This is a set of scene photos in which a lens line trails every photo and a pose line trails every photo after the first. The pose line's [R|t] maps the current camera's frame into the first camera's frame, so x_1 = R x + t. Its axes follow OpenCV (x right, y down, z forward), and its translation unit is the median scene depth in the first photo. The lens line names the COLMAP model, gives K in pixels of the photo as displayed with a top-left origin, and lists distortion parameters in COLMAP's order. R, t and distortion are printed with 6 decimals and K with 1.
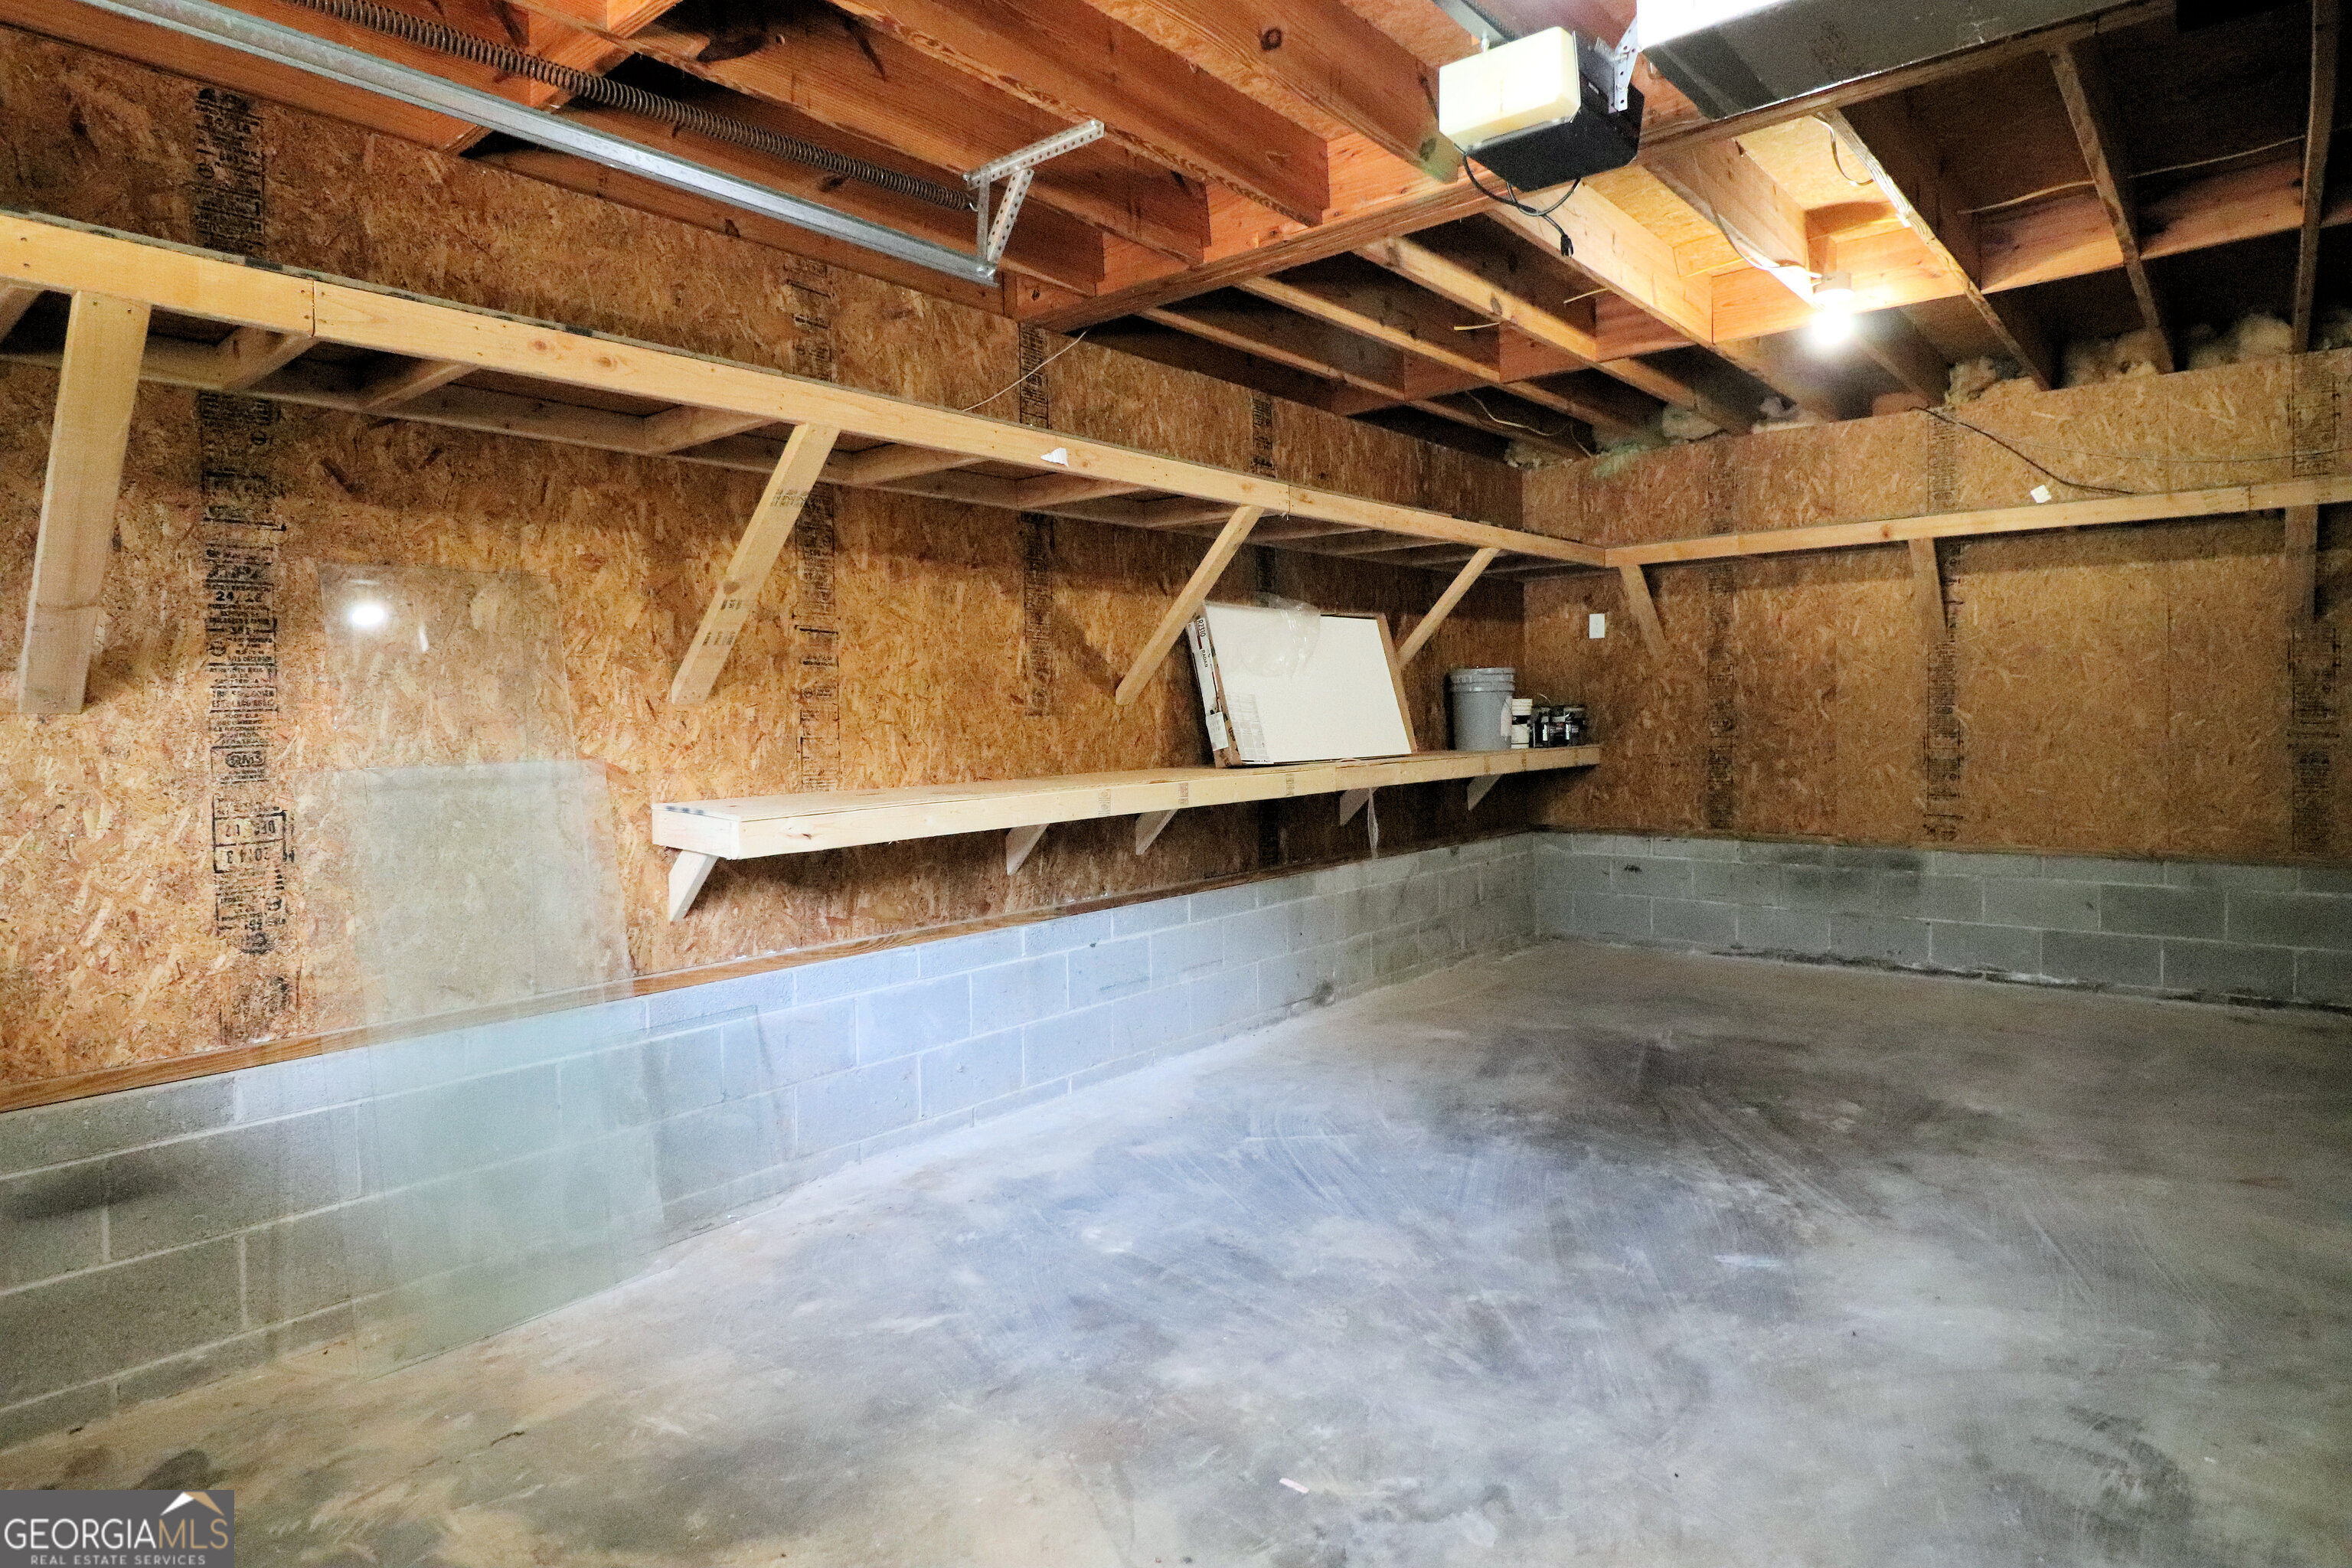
lens RADIAL K [[1269.6, 0, 1165.4], [0, 1269.6, 756.9], [0, 0, 1]] dist [-0.002284, -0.001541]
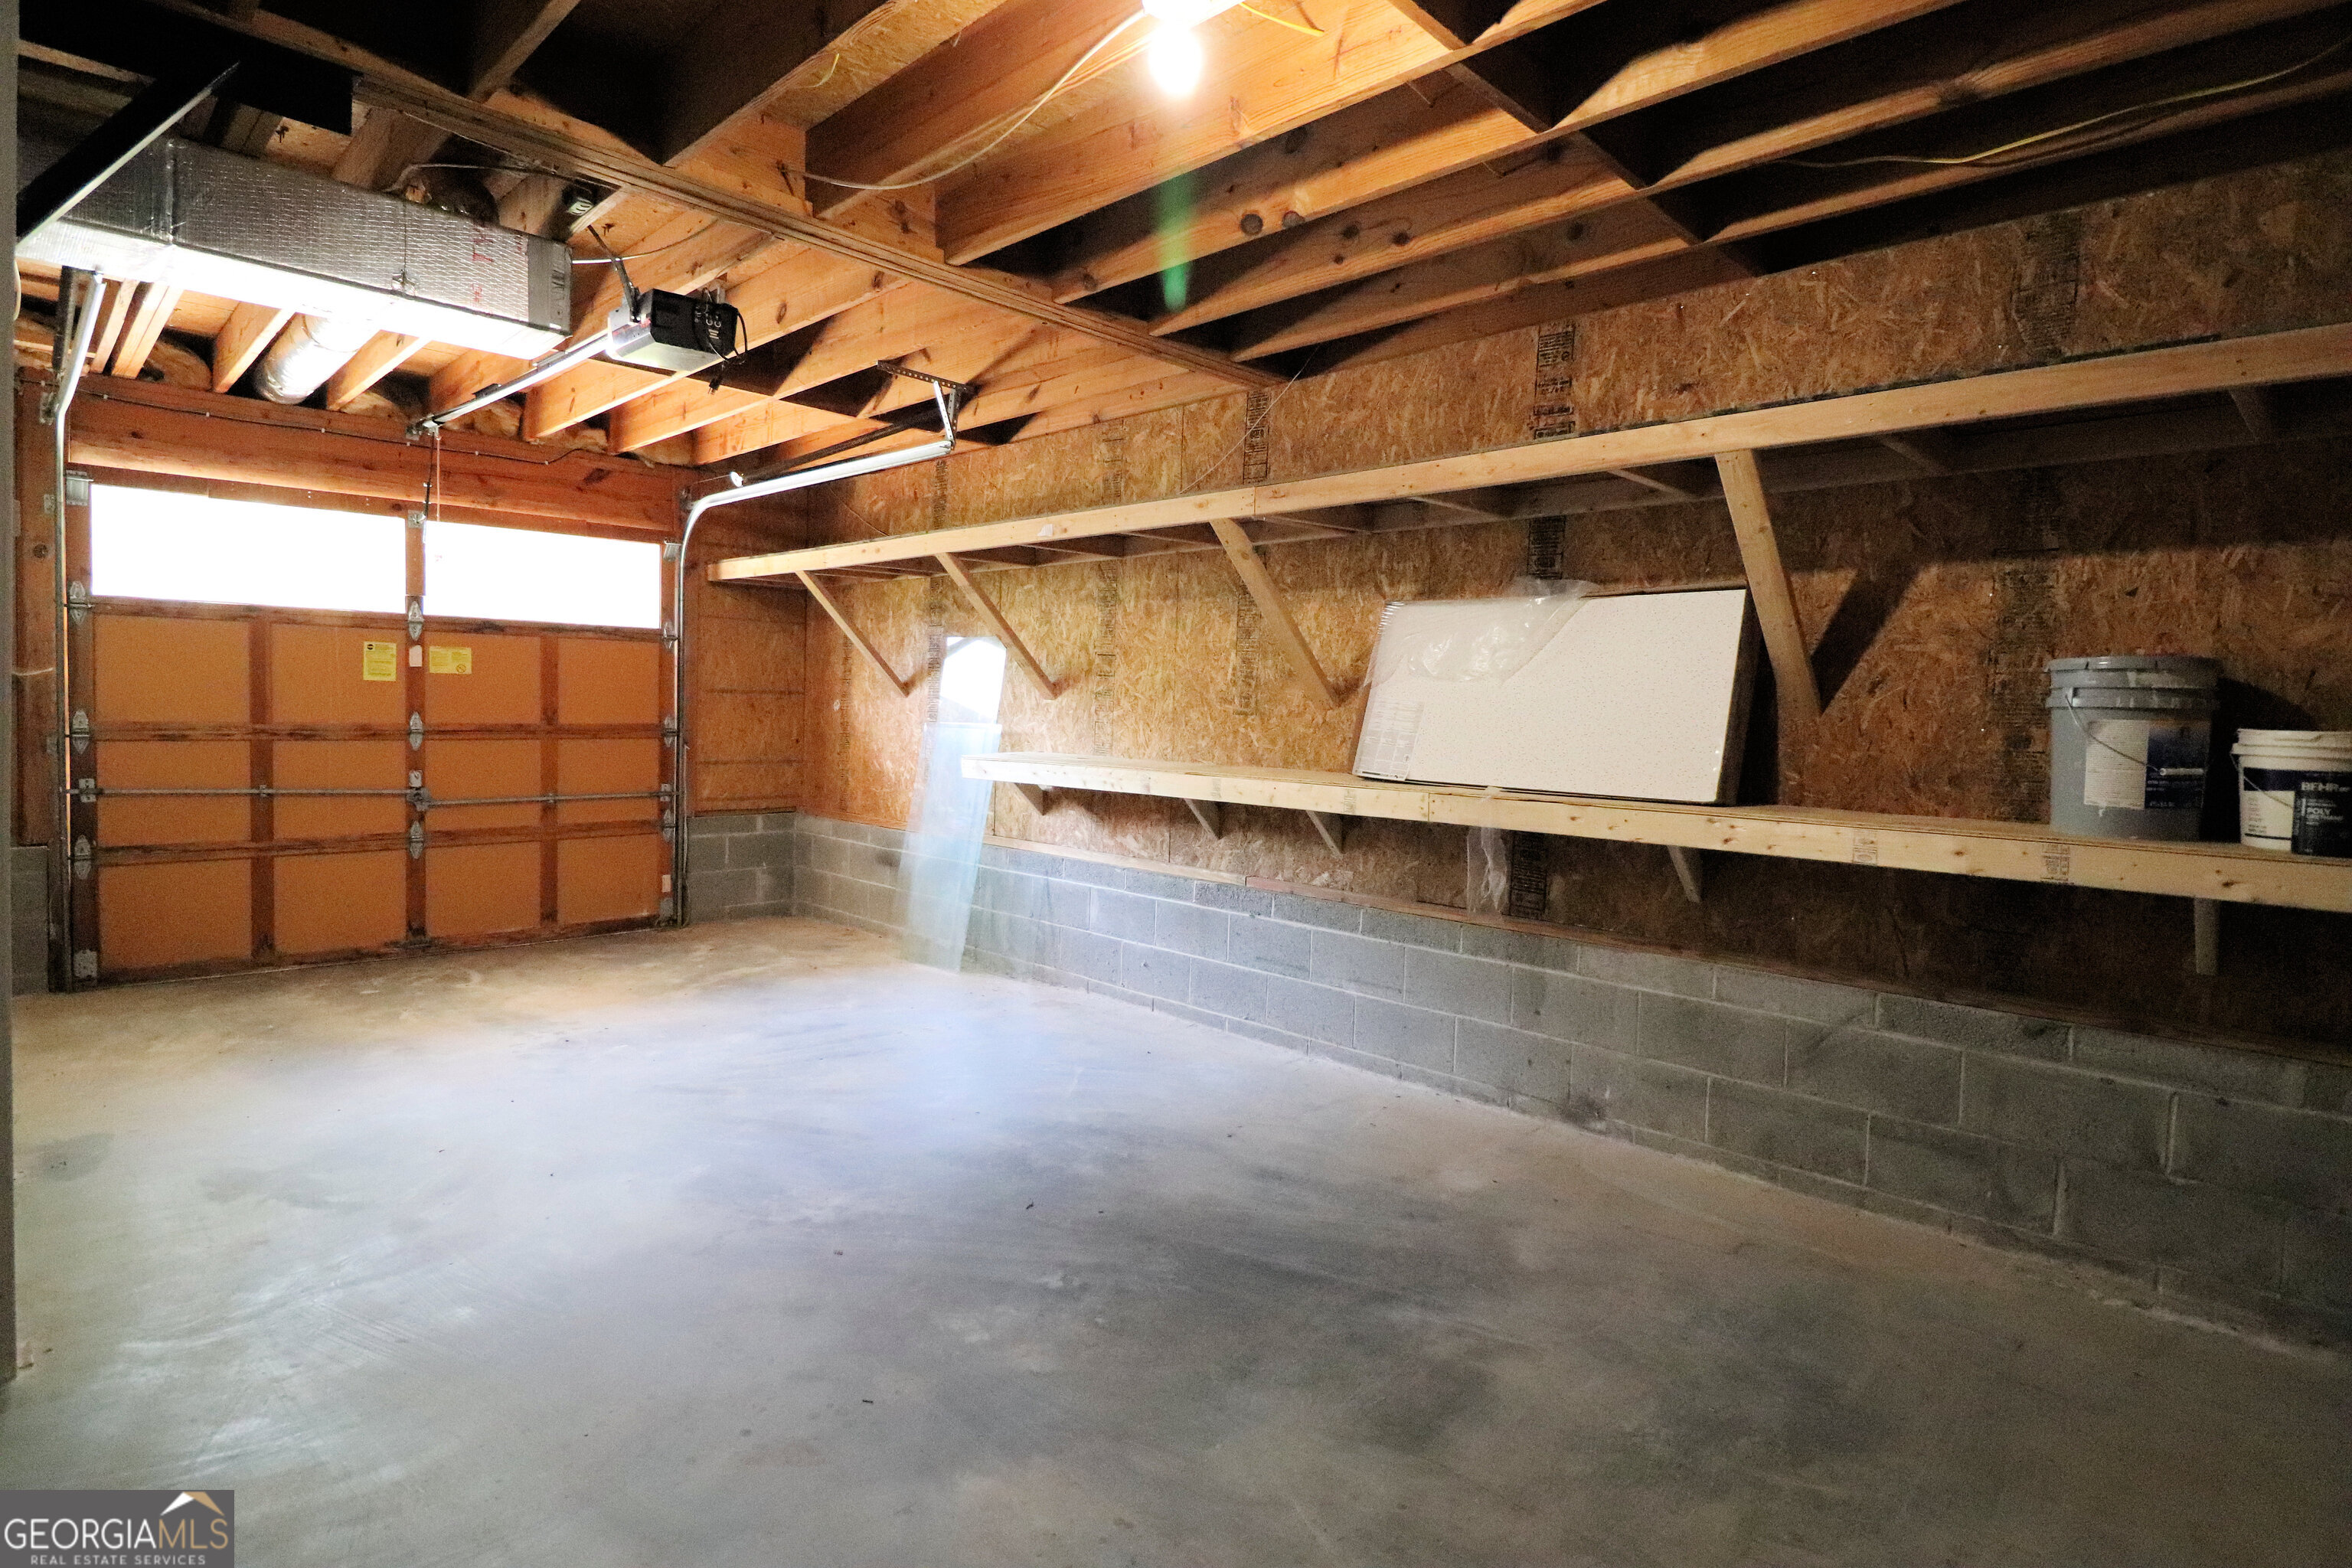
lens RADIAL K [[1162.9, 0, 1185.8], [0, 1162.9, 754.2], [0, 0, 1]] dist [0.004422, -0.015010]
pose [[-0.043799, 0.057293, -0.997396, 1.028166], [-0.059904, 0.996407, 0.059867, -0.059616], [0.997243, 0.062370, -0.040209, 1.014585]]
